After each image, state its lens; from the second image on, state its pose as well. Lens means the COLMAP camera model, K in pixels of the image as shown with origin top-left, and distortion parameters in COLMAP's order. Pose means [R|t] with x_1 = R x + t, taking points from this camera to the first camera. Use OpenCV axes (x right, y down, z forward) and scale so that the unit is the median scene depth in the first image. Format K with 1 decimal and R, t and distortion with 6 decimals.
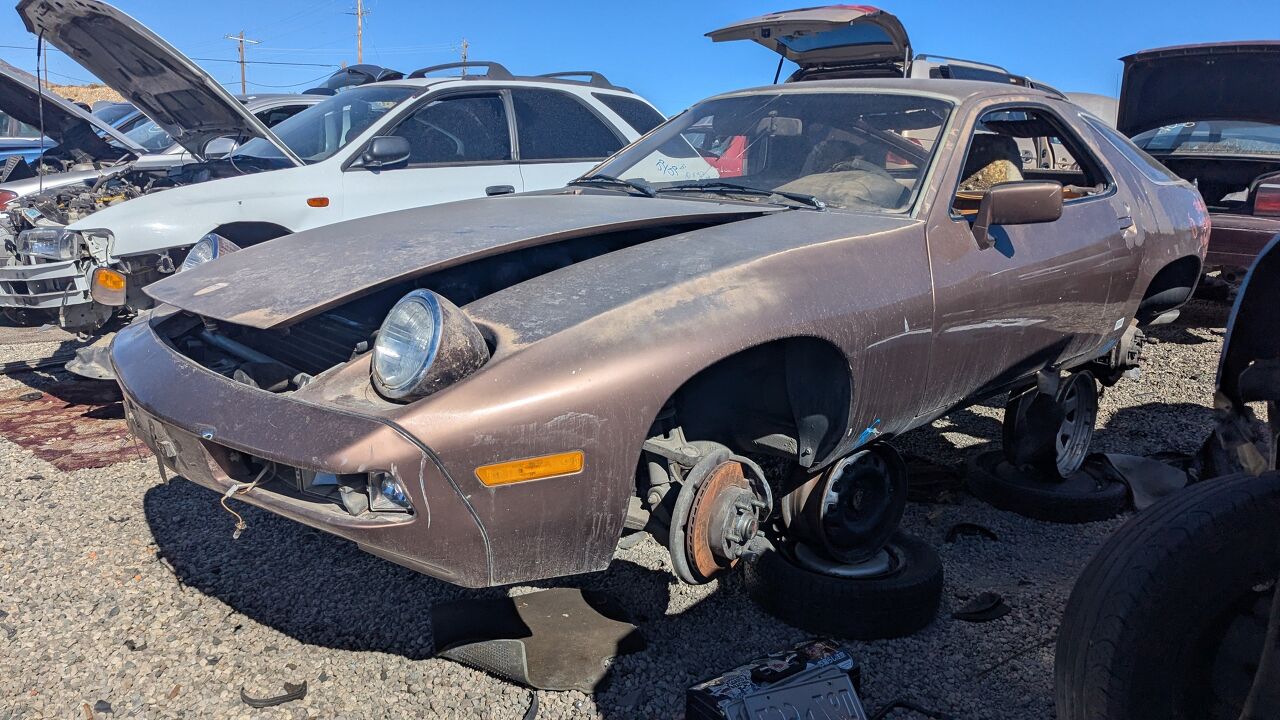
lens RADIAL K [[885.7, 0, 638.6], [0, 885.7, 433.0], [0, 0, 1]] dist [0.060640, -0.037081]
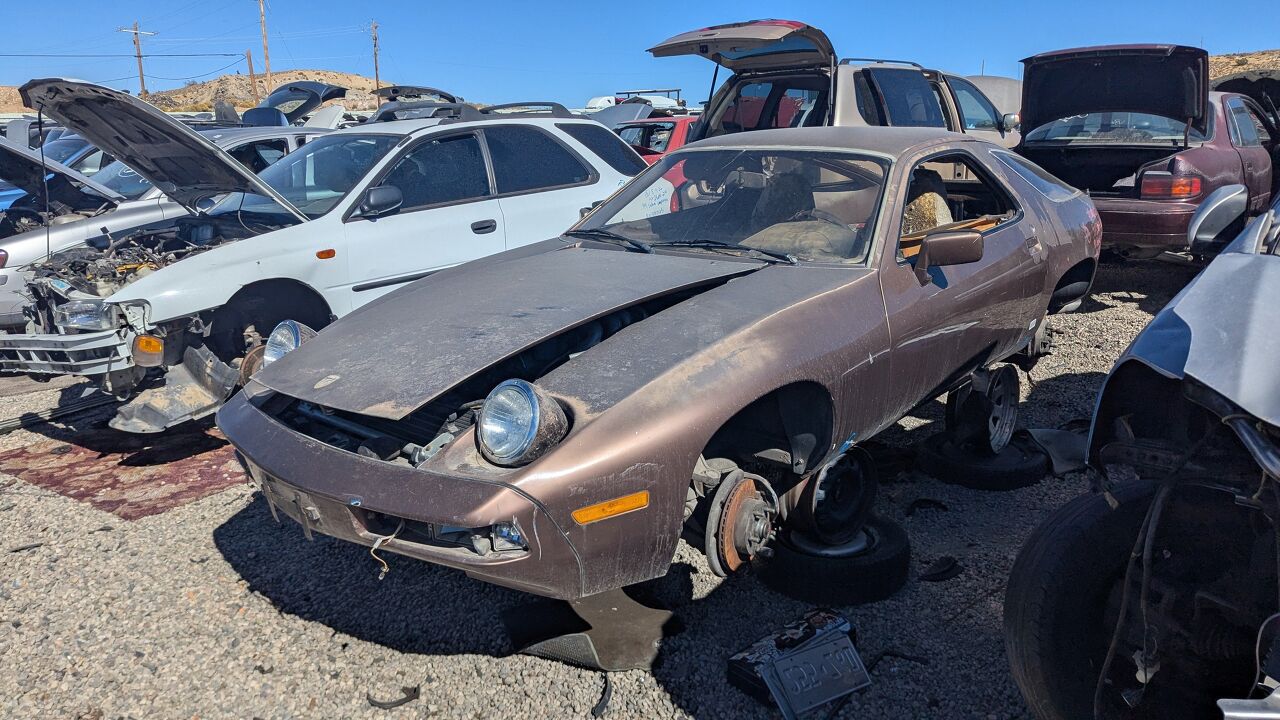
lens RADIAL K [[893.1, 0, 645.8], [0, 893.1, 435.9], [0, 0, 1]] dist [0.071134, -0.056897]
pose [[0.993668, -0.084215, 0.074381, -0.110078], [0.080991, 0.995682, 0.045354, -0.085377], [-0.077880, -0.039043, 0.996198, -0.225935]]
